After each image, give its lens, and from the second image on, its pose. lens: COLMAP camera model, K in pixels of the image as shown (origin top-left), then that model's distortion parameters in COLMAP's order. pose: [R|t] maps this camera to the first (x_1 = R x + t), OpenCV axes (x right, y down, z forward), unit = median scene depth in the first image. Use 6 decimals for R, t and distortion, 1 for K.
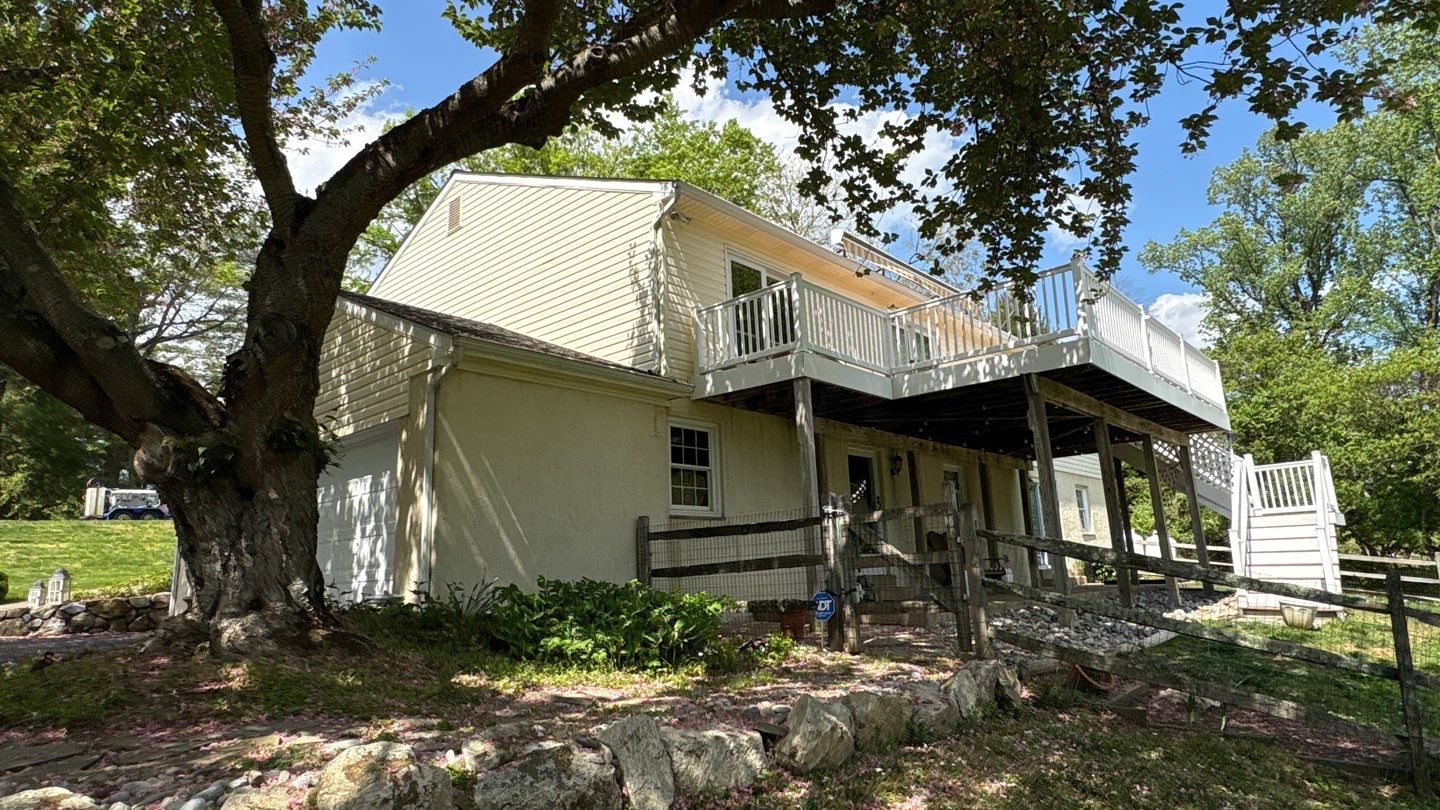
lens RADIAL K [[895.6, 0, 743.4], [0, 895.6, 404.1], [0, 0, 1]] dist [-0.003604, -0.000597]
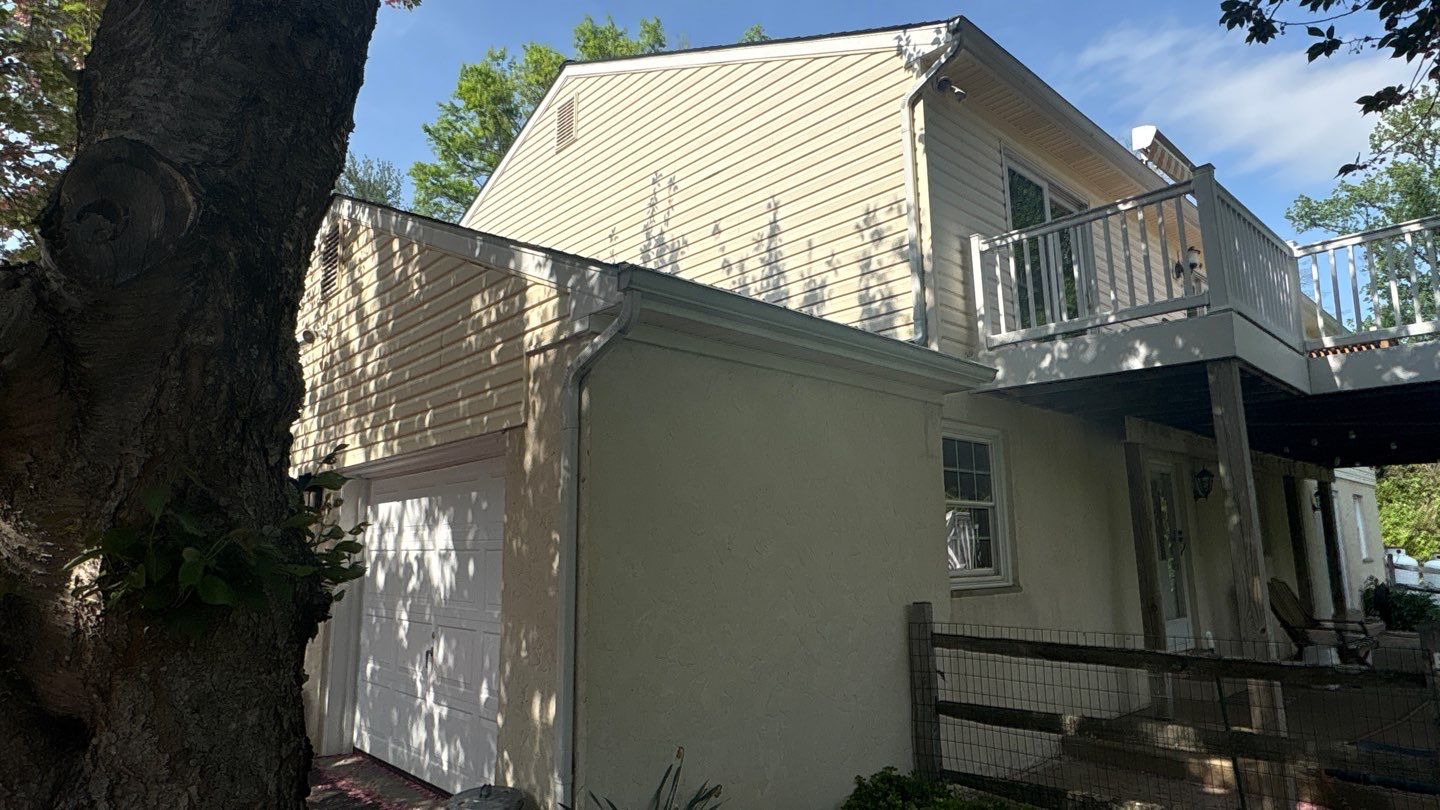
lens RADIAL K [[895.6, 0, 743.4], [0, 895.6, 404.1], [0, 0, 1]] dist [-0.003604, -0.000597]
pose [[0.996194, 0.010056, -0.086586, -0.153862], [-0.007053, 0.999366, 0.034911, -0.016080], [0.086883, -0.034167, 0.995632, 0.382245]]
